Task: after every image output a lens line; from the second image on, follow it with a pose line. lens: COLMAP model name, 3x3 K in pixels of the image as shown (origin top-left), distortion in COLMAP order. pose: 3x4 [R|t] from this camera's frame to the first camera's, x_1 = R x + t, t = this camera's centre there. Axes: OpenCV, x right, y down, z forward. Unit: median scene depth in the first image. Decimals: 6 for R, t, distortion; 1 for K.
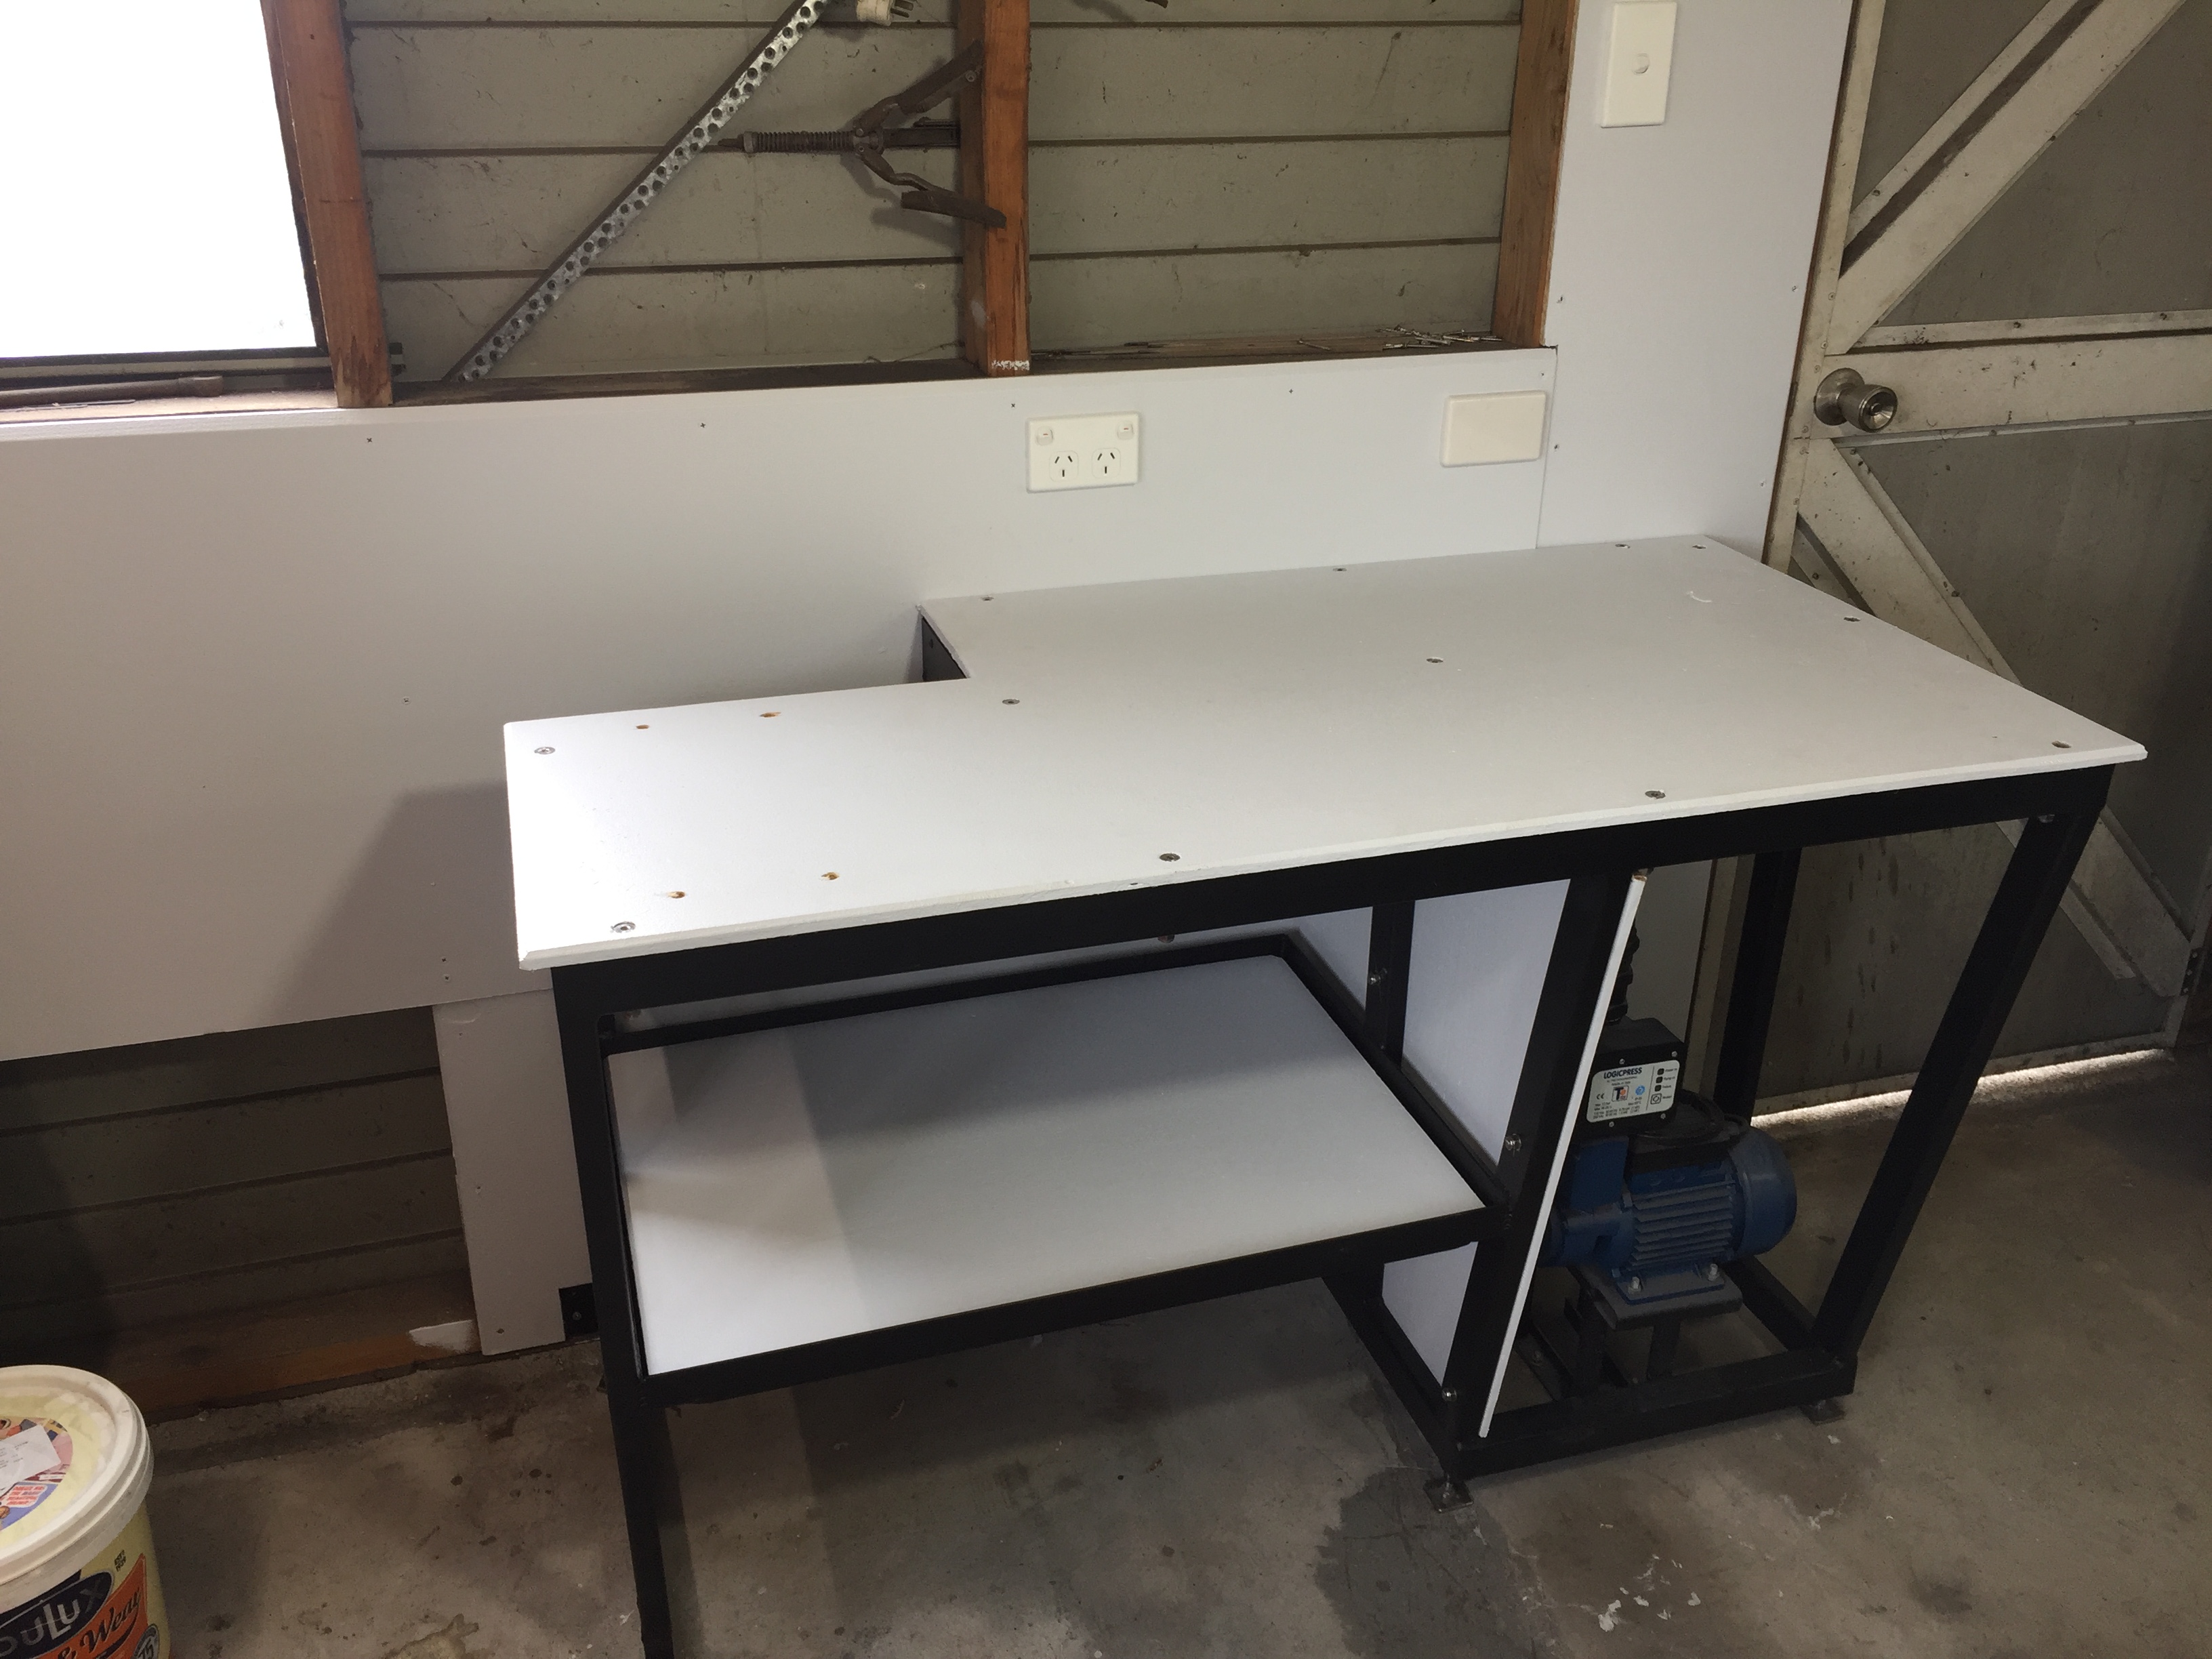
lens RADIAL K [[1898.3, 0, 1103.2], [0, 1898.3, 828.8], [0, 0, 1]] dist [0.063182, -0.097600]
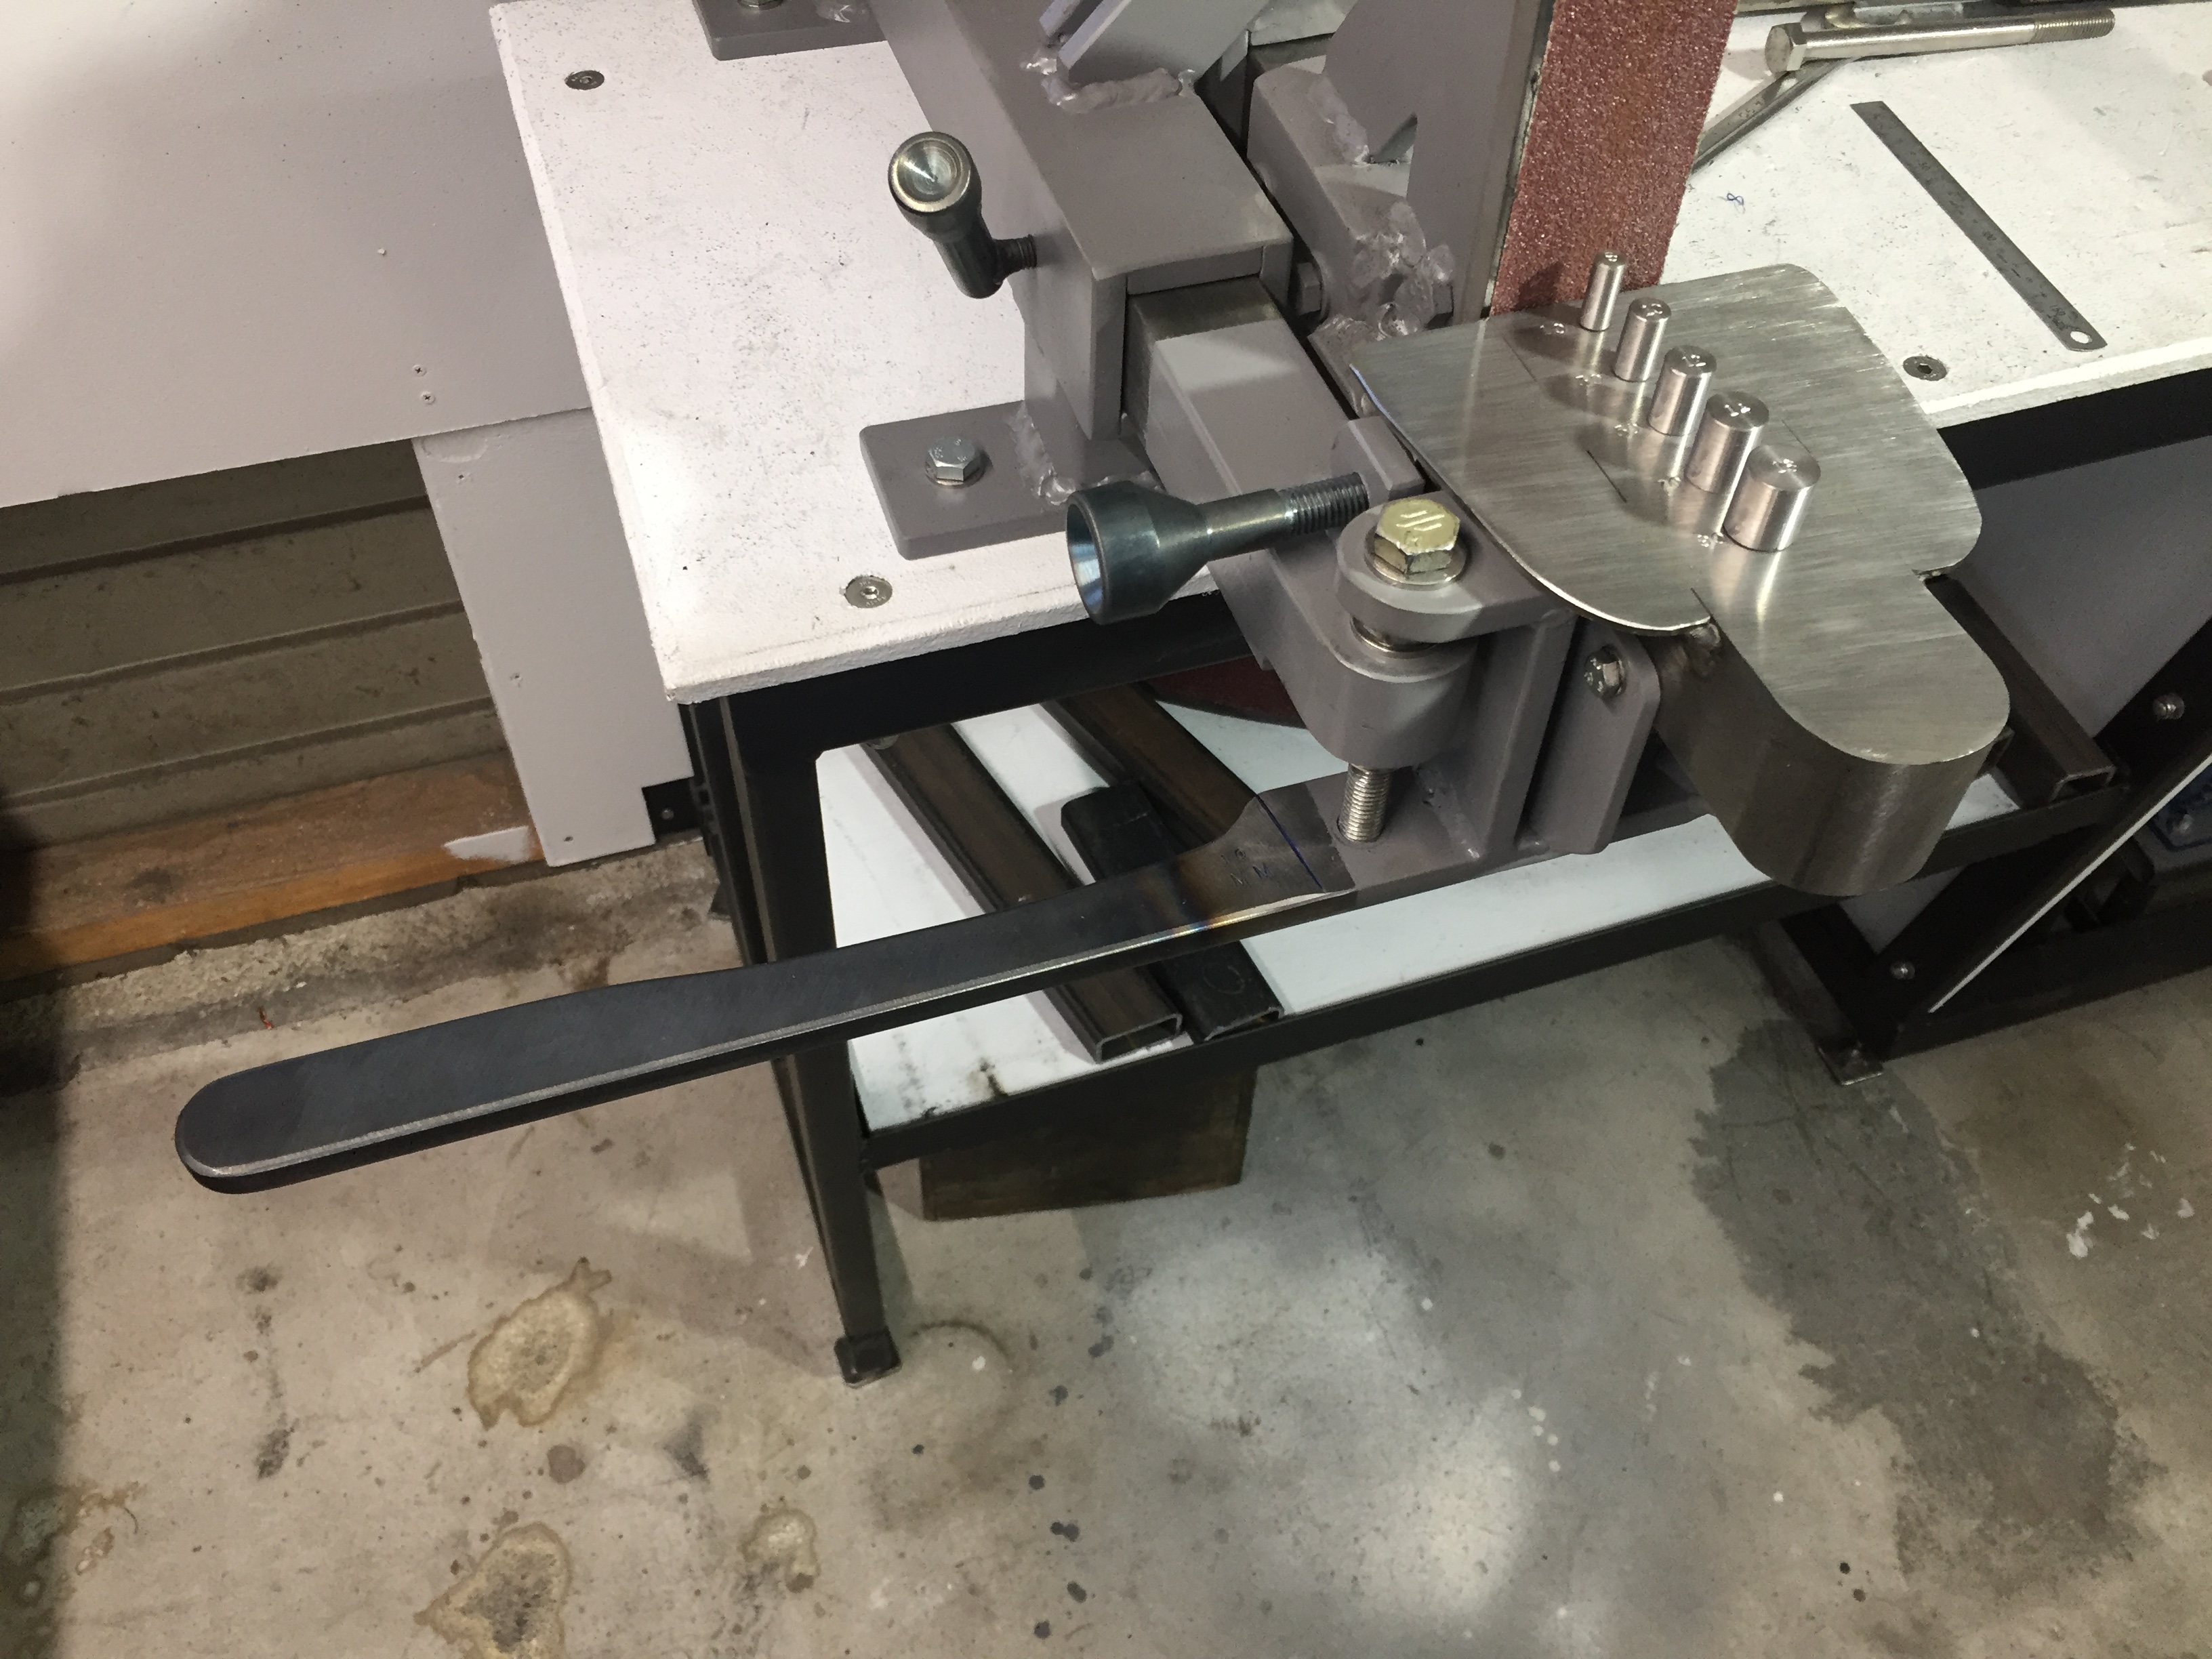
lens RADIAL K [[1898.3, 0, 1099.0], [0, 1898.3, 819.2], [0, 0, 1]] dist [0.063182, -0.097600]
pose [[0.999756, -0.008554, 0.020376, -0.143577], [-0.001058, 0.902465, 0.430762, -0.071499], [-0.022073, -0.430679, 0.902235, 0.383806]]
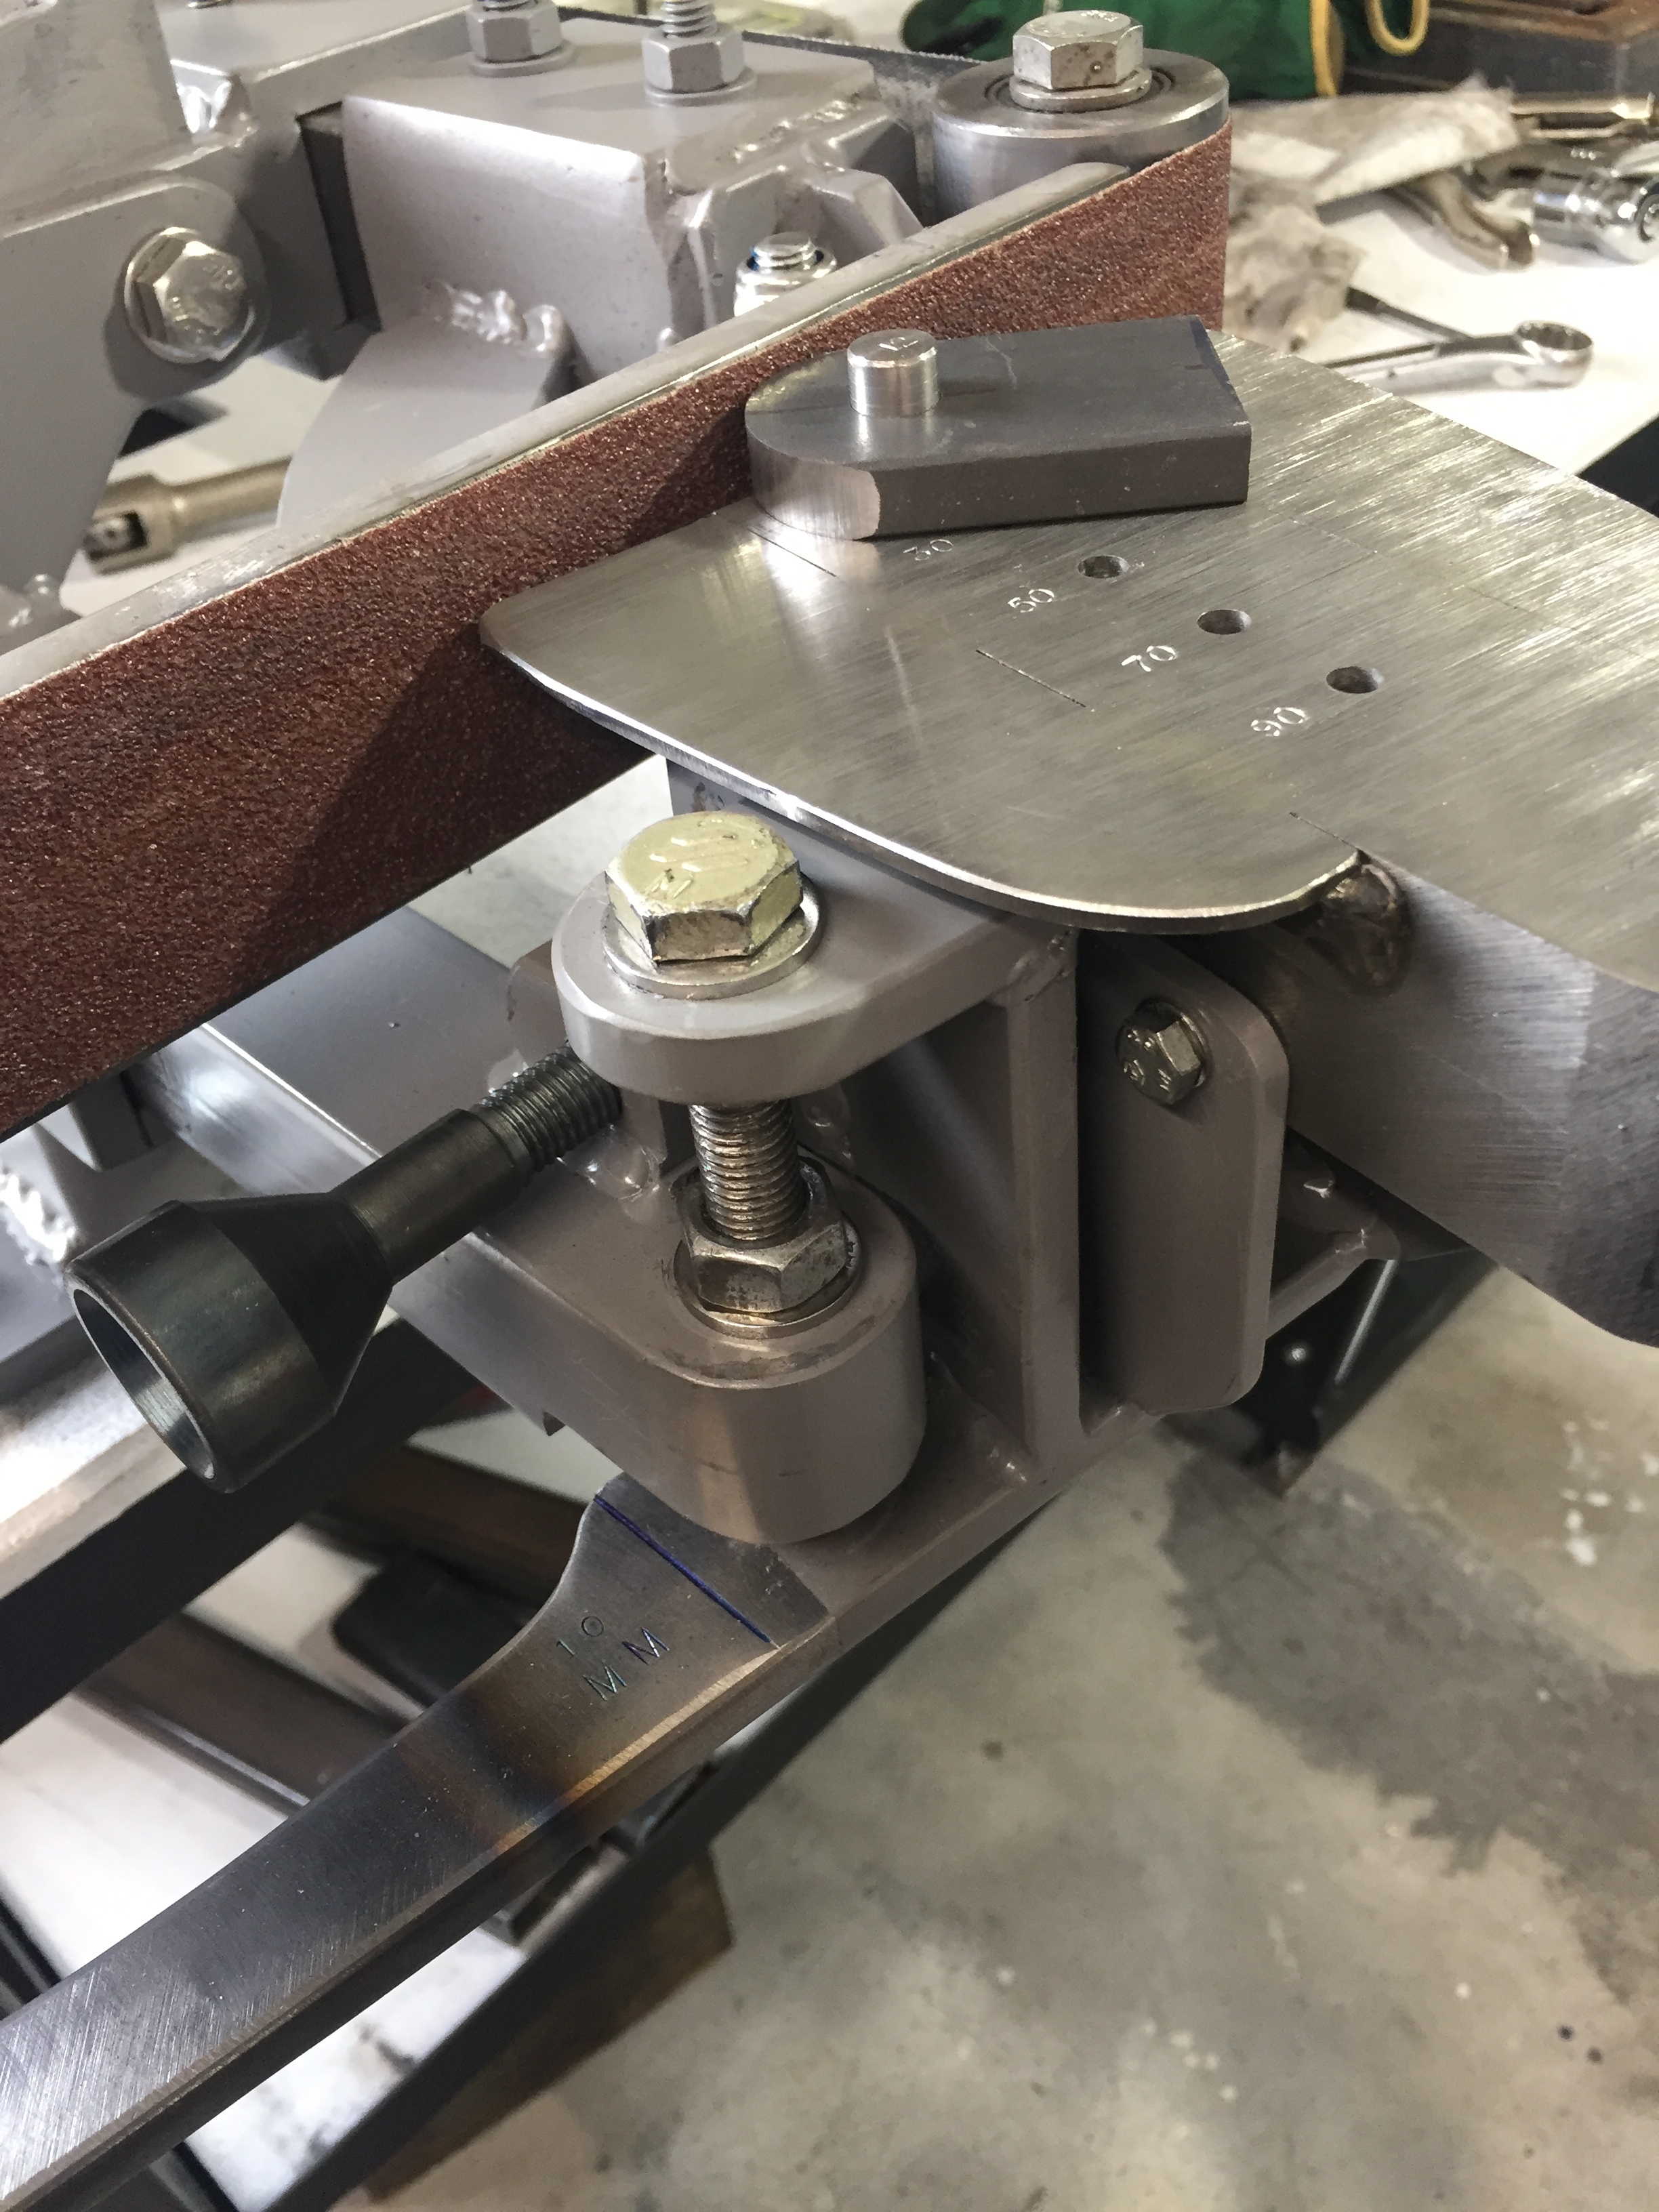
lens RADIAL K [[1898.3, 0, 829.3], [0, 1898.3, 1138.8], [0, 0, 1]] dist [0.063182, -0.097600]
pose [[0.873686, -0.383484, 0.299354, -0.130109], [0.279147, 0.899130, 0.337110, -0.036180], [-0.398434, -0.210964, 0.892605, 0.510033]]
